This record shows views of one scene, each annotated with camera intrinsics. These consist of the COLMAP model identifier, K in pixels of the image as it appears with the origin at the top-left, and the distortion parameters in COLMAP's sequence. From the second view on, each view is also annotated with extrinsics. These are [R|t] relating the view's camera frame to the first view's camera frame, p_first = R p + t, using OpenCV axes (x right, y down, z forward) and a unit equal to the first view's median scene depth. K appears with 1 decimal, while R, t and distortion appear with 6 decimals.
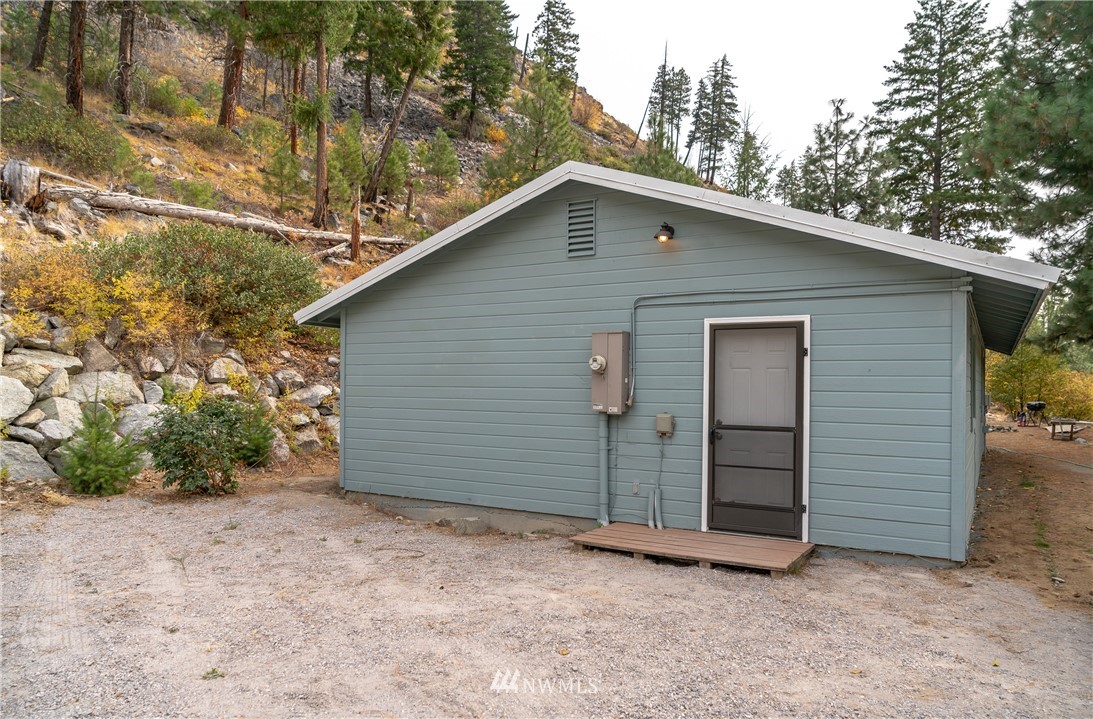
lens RADIAL K [[737.0, 0, 553.1], [0, 737.0, 372.4], [0, 0, 1]] dist [-0.026619, 0.010996]
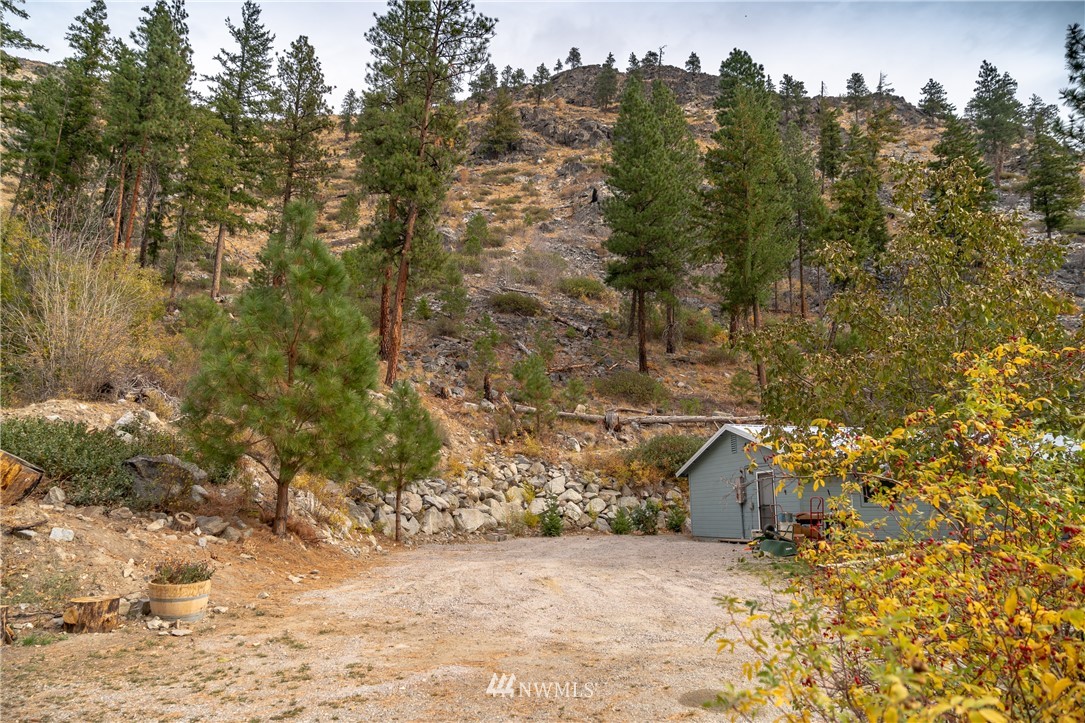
lens RADIAL K [[731.6, 0, 532.0], [0, 731.6, 371.7], [0, 0, 1]] dist [-0.026619, 0.010996]
pose [[0.691185, -0.148677, -0.707219, 0.495908], [0.017273, 0.981728, -0.189504, 0.022368], [0.722472, 0.118767, 0.681124, -0.518901]]
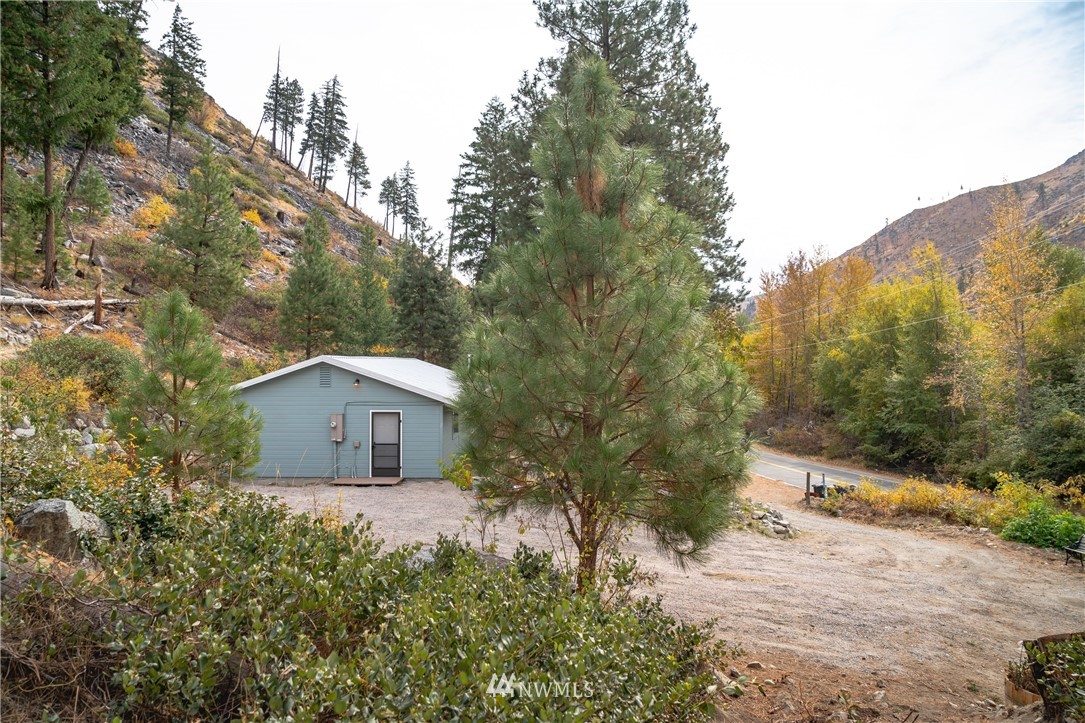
lens RADIAL K [[731.6, 0, 546.3], [0, 731.6, 368.5], [0, 0, 1]] dist [-0.026619, 0.010996]
pose [[0.868072, -0.012991, 0.496269, -0.183950], [-0.001067, 0.999606, 0.028034, -0.090867], [-0.496438, -0.024865, 0.867716, -0.557049]]
